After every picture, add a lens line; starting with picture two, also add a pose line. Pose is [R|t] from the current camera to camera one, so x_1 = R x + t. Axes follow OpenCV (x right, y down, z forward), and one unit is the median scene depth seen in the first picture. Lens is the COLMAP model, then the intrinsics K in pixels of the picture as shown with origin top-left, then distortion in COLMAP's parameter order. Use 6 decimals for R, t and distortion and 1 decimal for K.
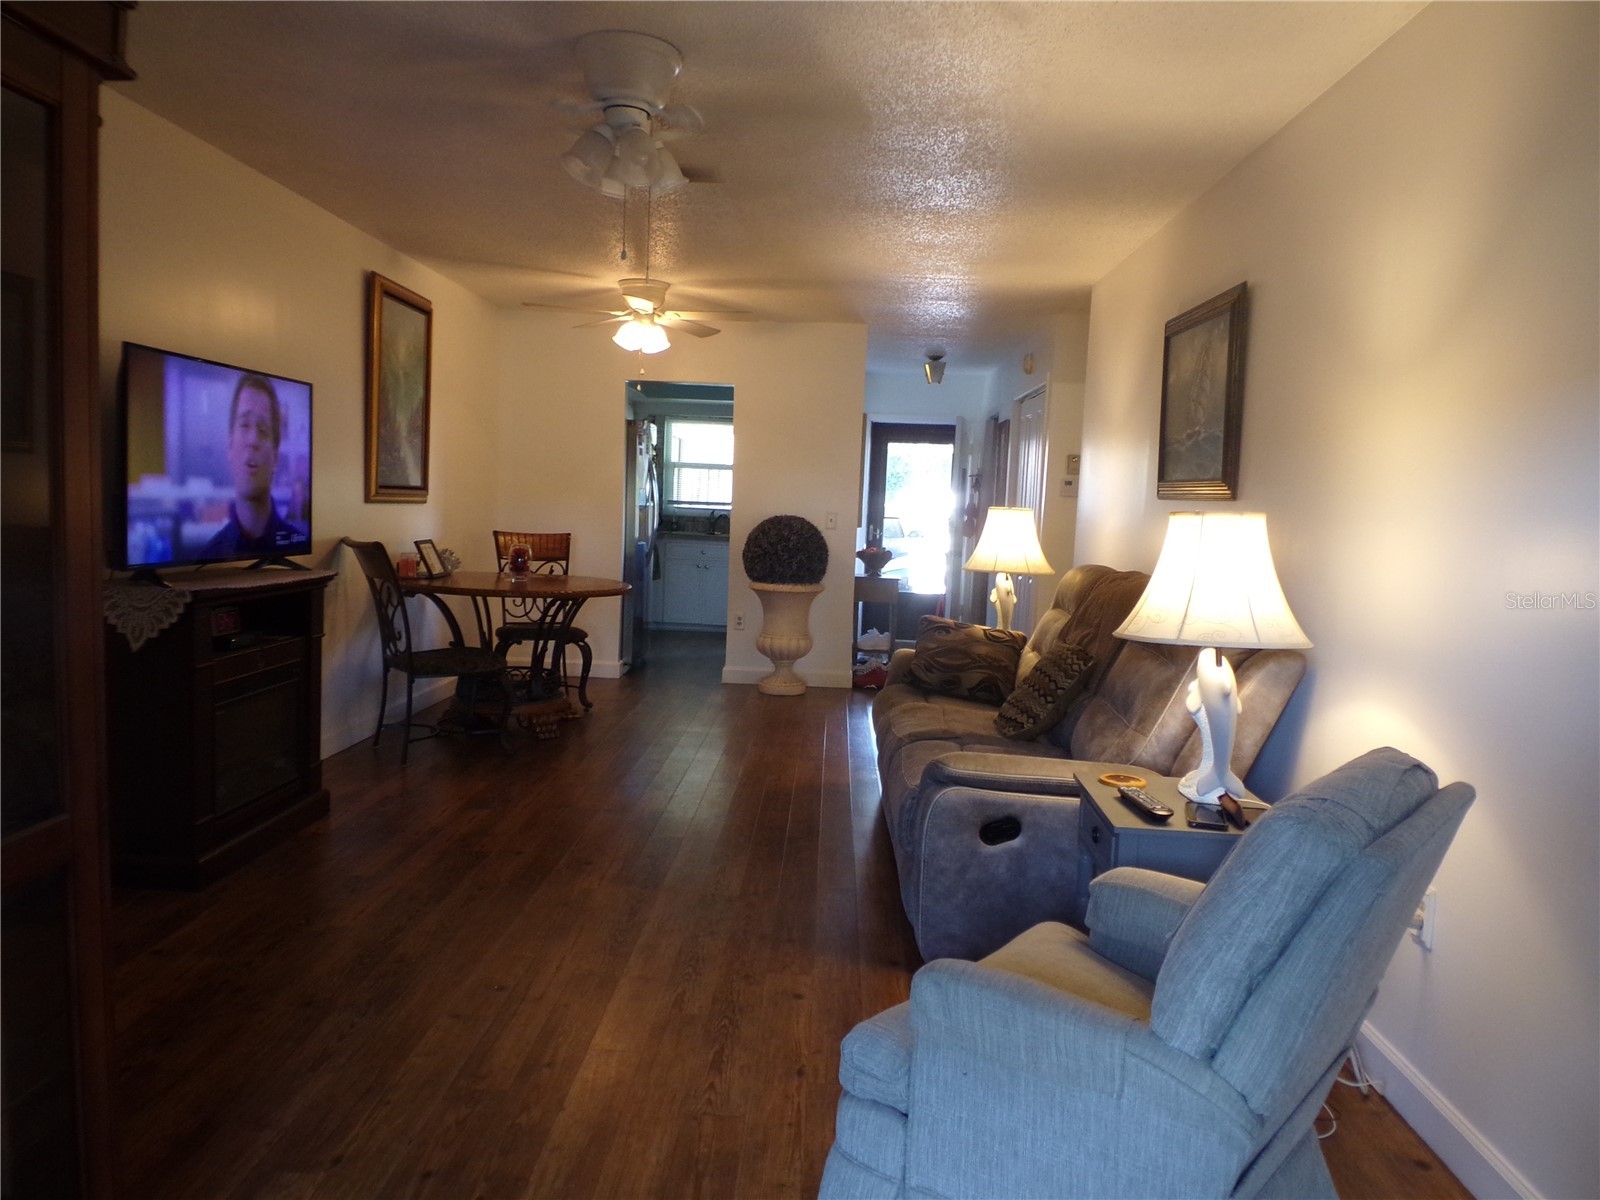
lens RADIAL K [[1120.9, 0, 806.0], [0, 1120.9, 603.8], [0, 0, 1]] dist [0.133032, -0.194670]
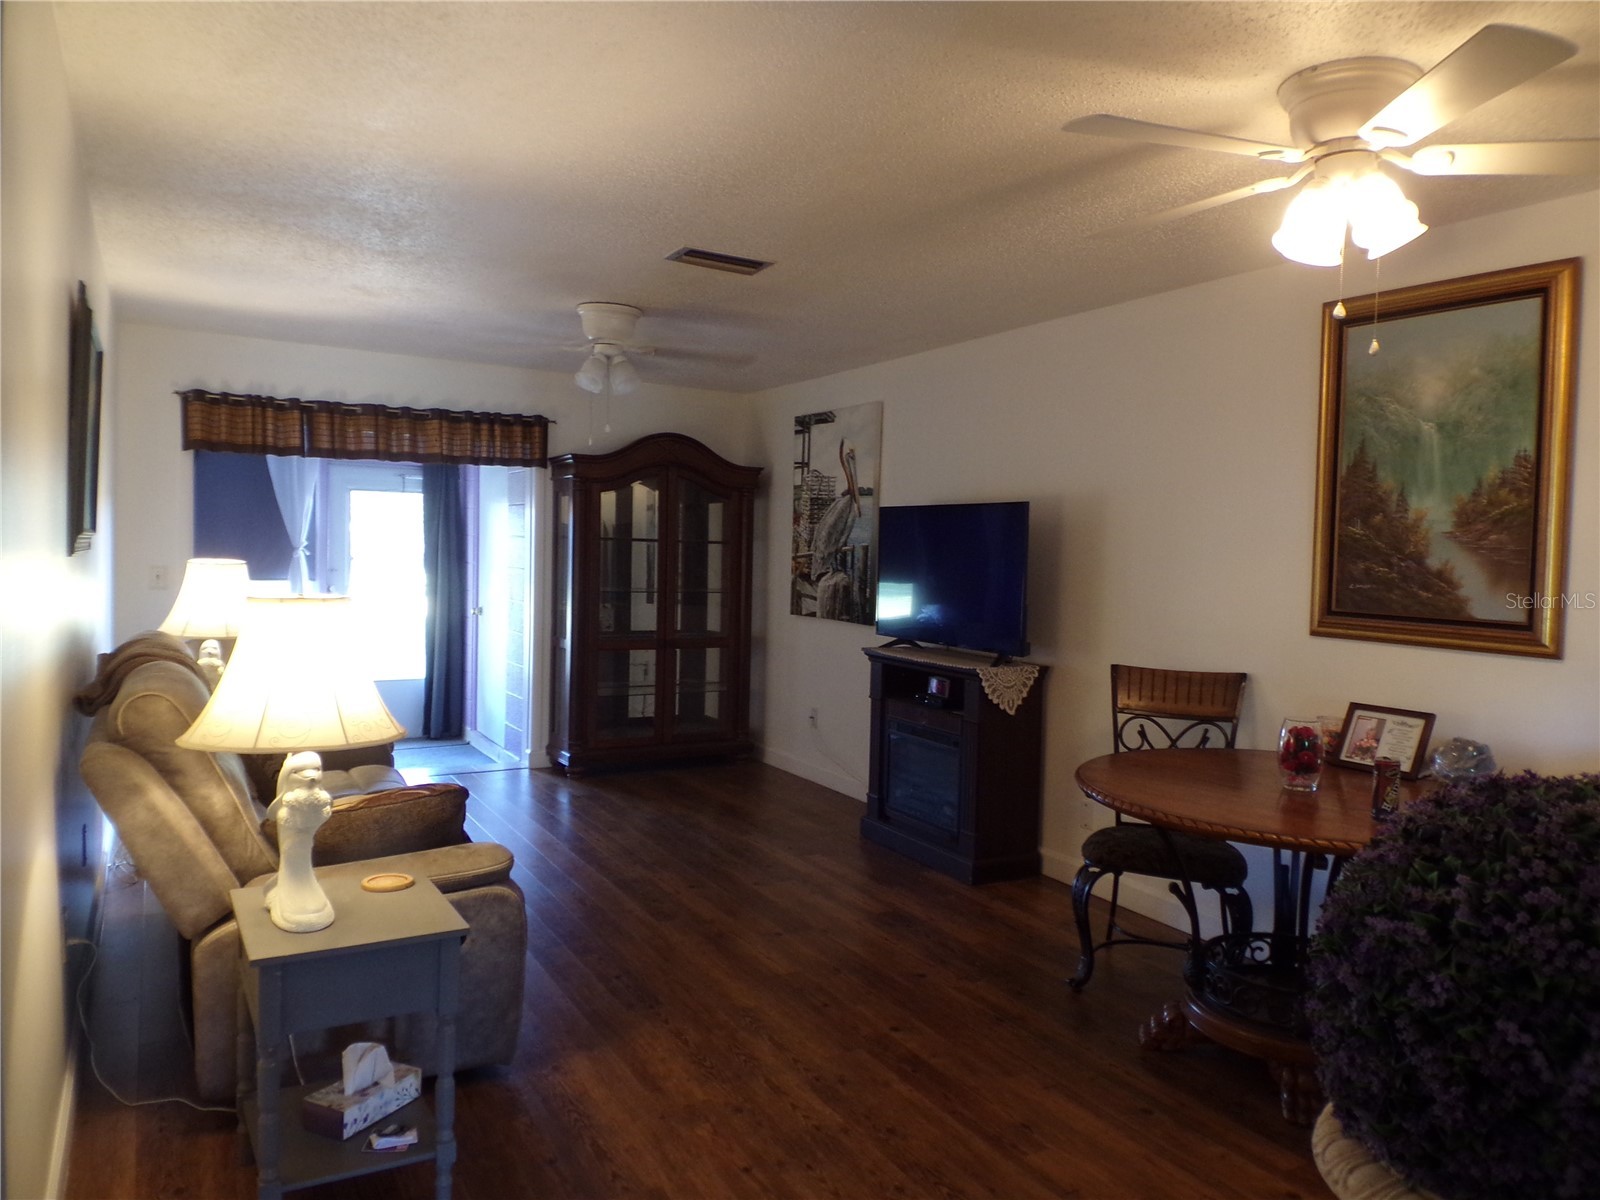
lens RADIAL K [[1116.6, 0, 806.7], [0, 1116.6, 602.6], [0, 0, 1]] dist [0.103774, -0.158435]
pose [[-0.854617, -0.040376, -0.517686, 0.235224], [-0.109889, 0.988455, 0.104315, -0.146699], [0.507497, 0.146037, -0.849188, 1.430332]]
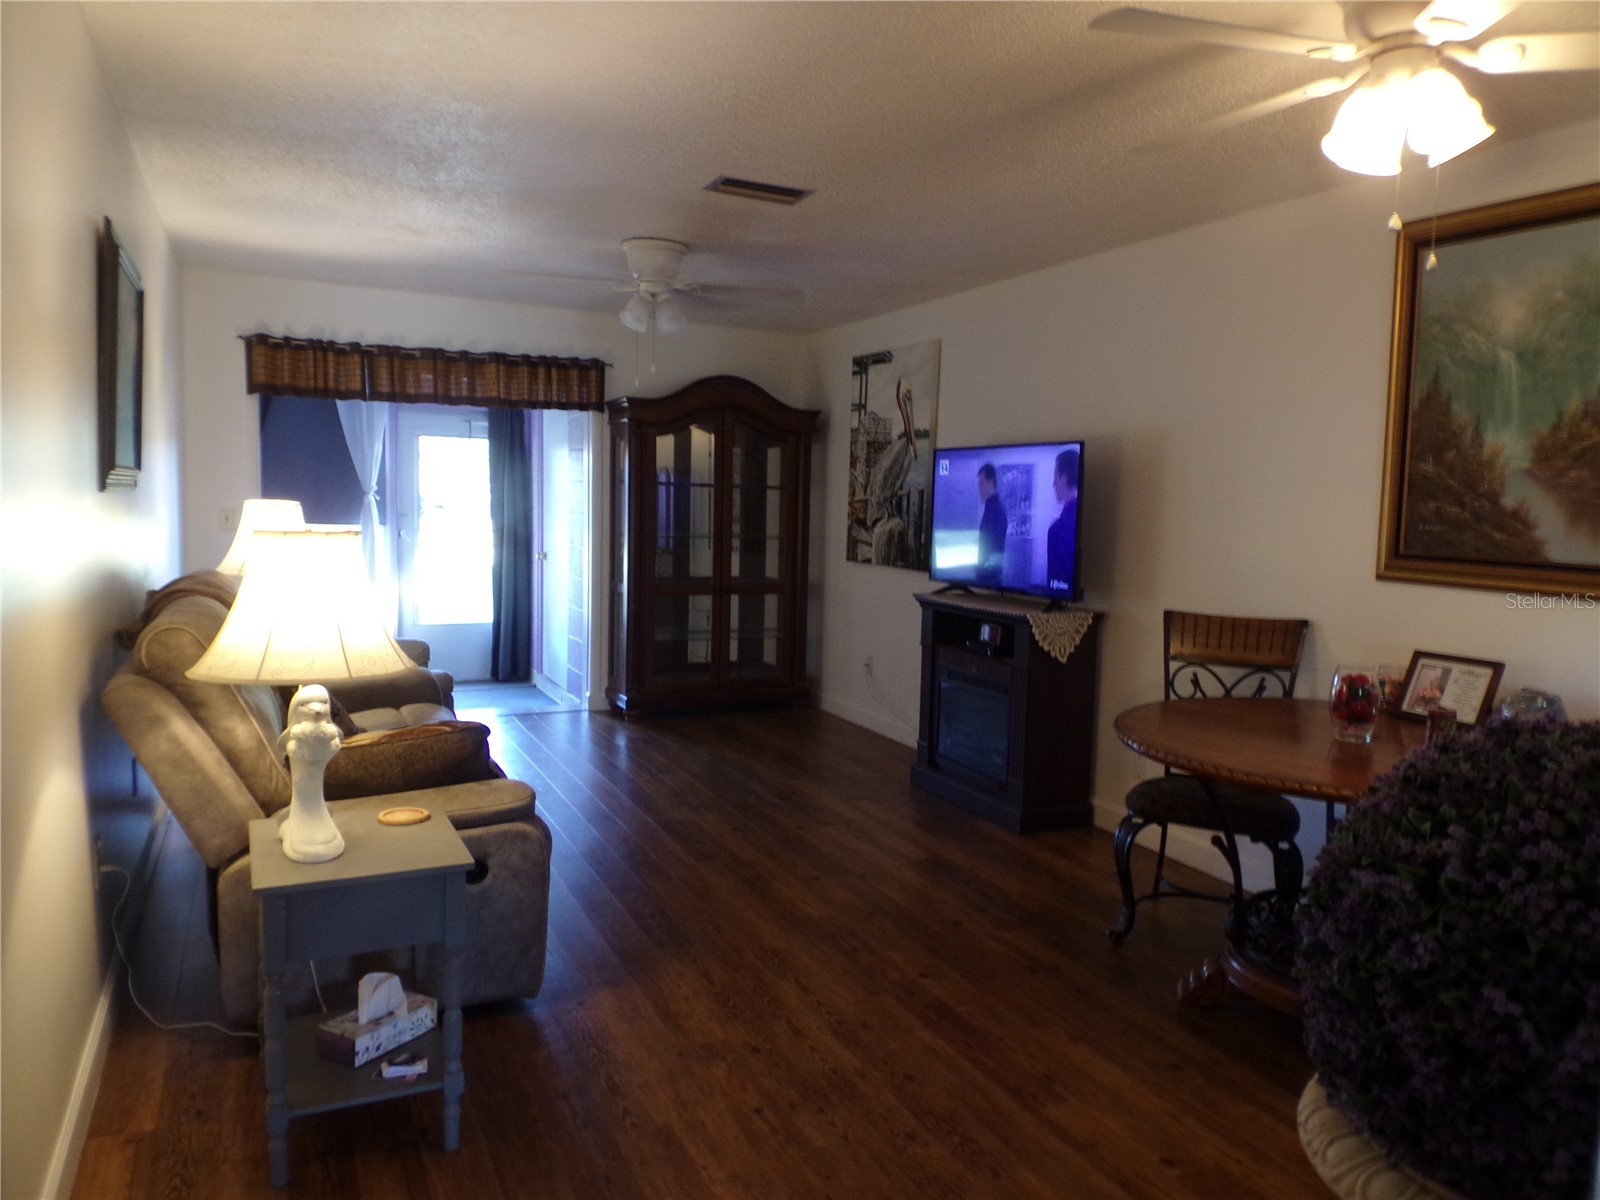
lens RADIAL K [[1116.5, 0, 808.4], [0, 1116.5, 600.1], [0, 0, 1]] dist [0.103958, -0.158779]
pose [[-0.888958, -0.024681, -0.457323, 0.203815], [-0.106249, 0.982418, 0.153510, -0.142786], [0.445494, 0.185054, -0.875951, 1.431584]]
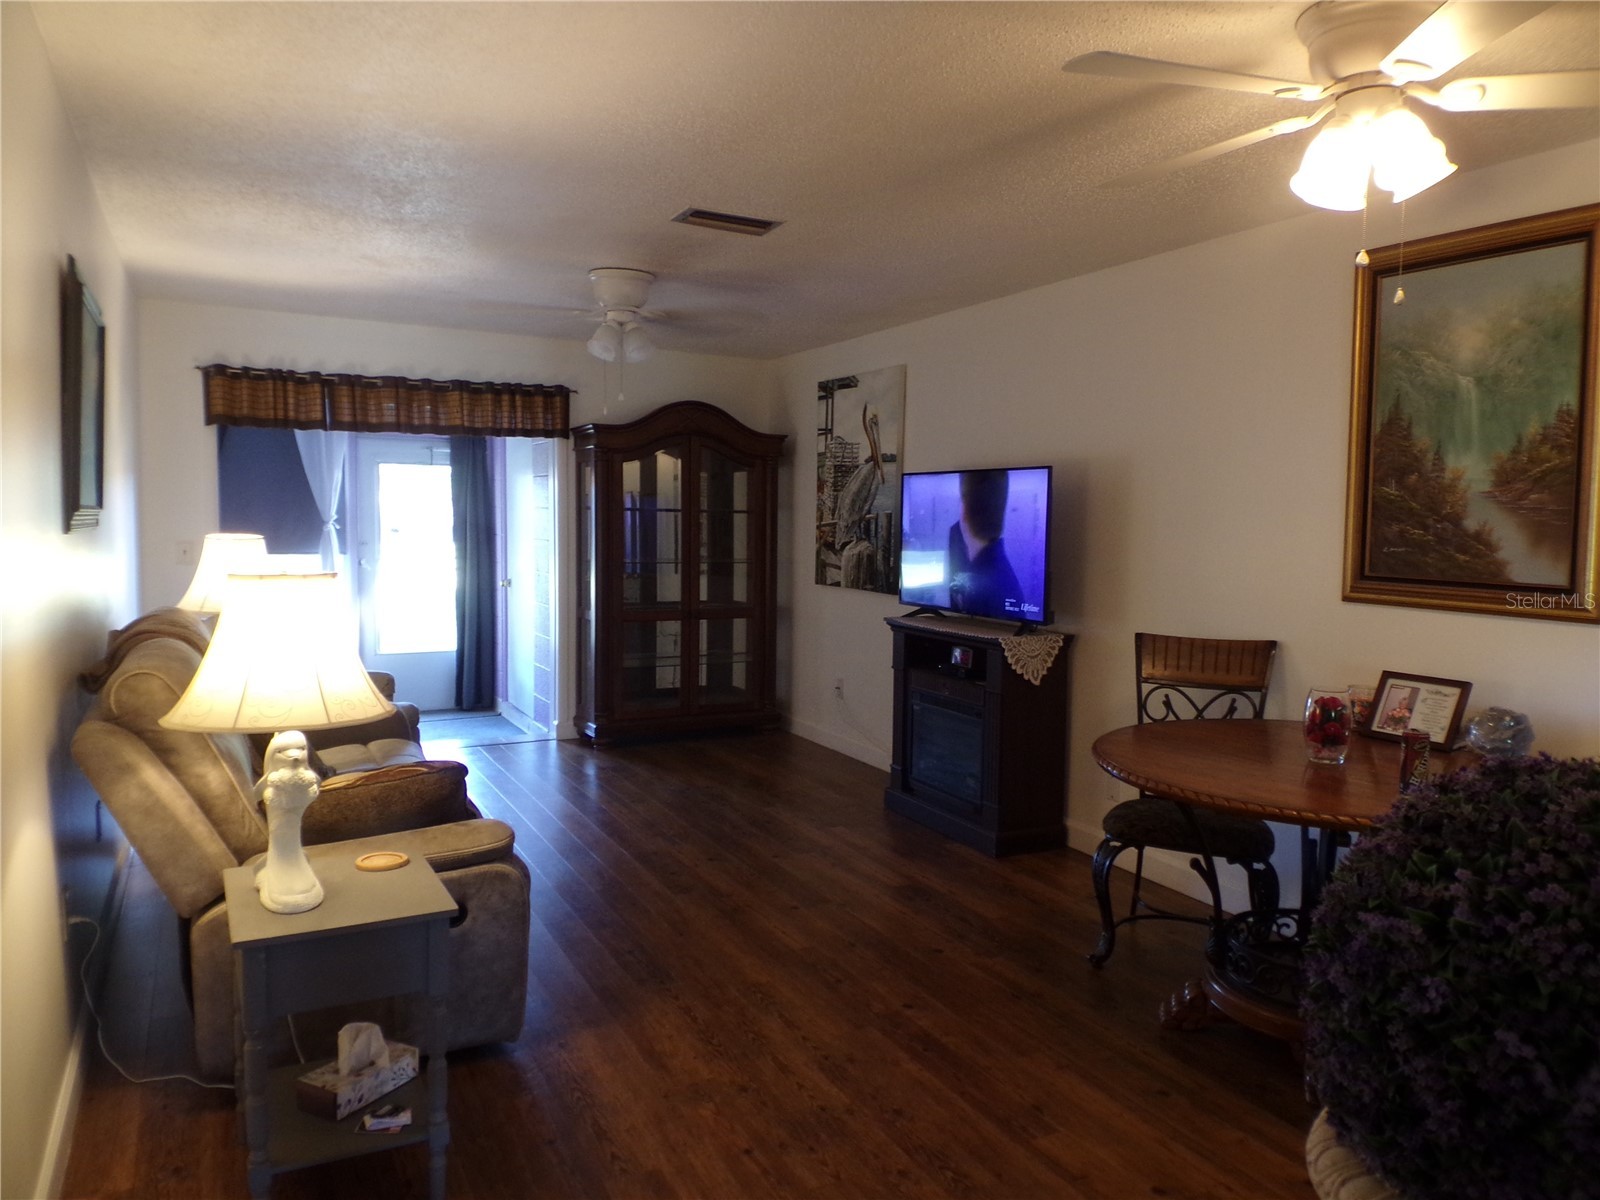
lens RADIAL K [[1116.5, 0, 808.4], [0, 1116.5, 600.1], [0, 0, 1]] dist [0.103958, -0.158779]
pose [[-0.872939, -0.018813, -0.487467, 0.211628], [-0.096166, 0.986284, 0.134147, -0.148310], [0.478258, 0.163980, -0.862775, 1.426140]]
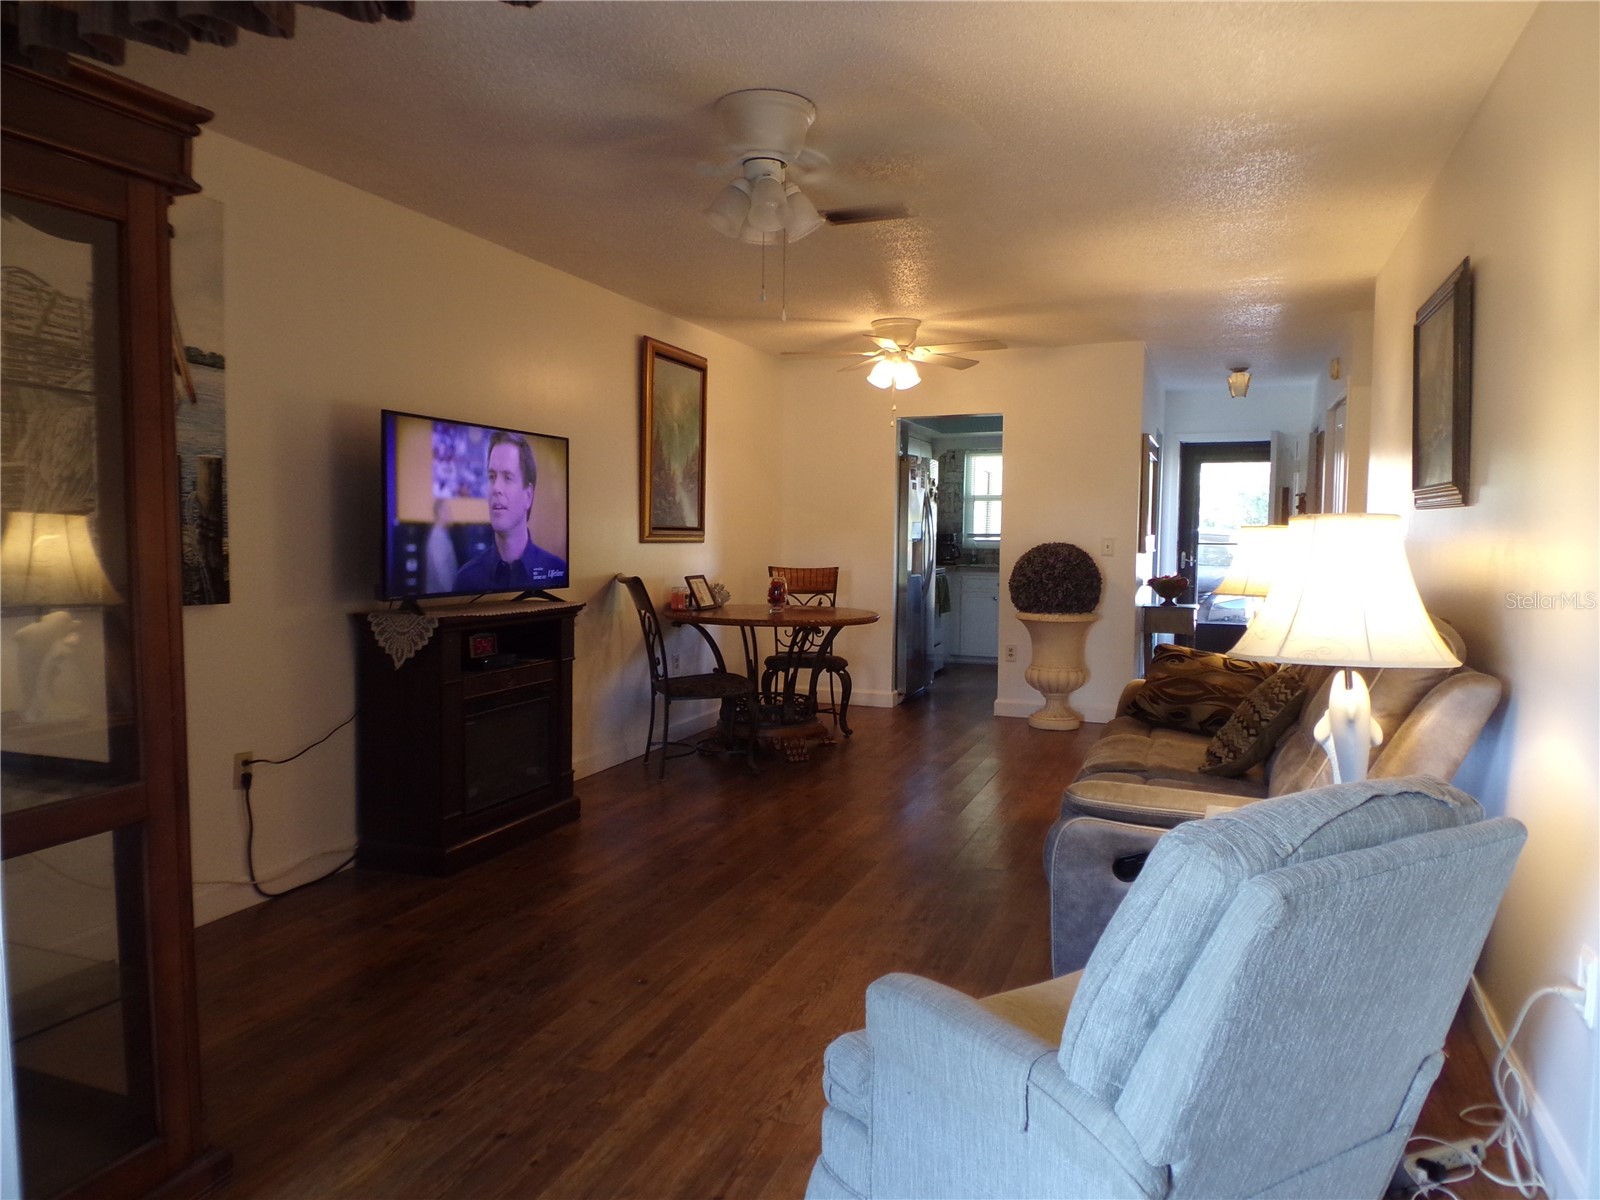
lens RADIAL K [[1119.4, 0, 807.2], [0, 1119.4, 601.7], [0, 0, 1]] dist [0.149605, -0.231140]
pose [[0.948076, -0.012166, -0.317811, 0.117757], [0.000813, 0.999357, -0.035833, 0.008693], [0.318043, 0.033714, 0.947477, 0.010711]]
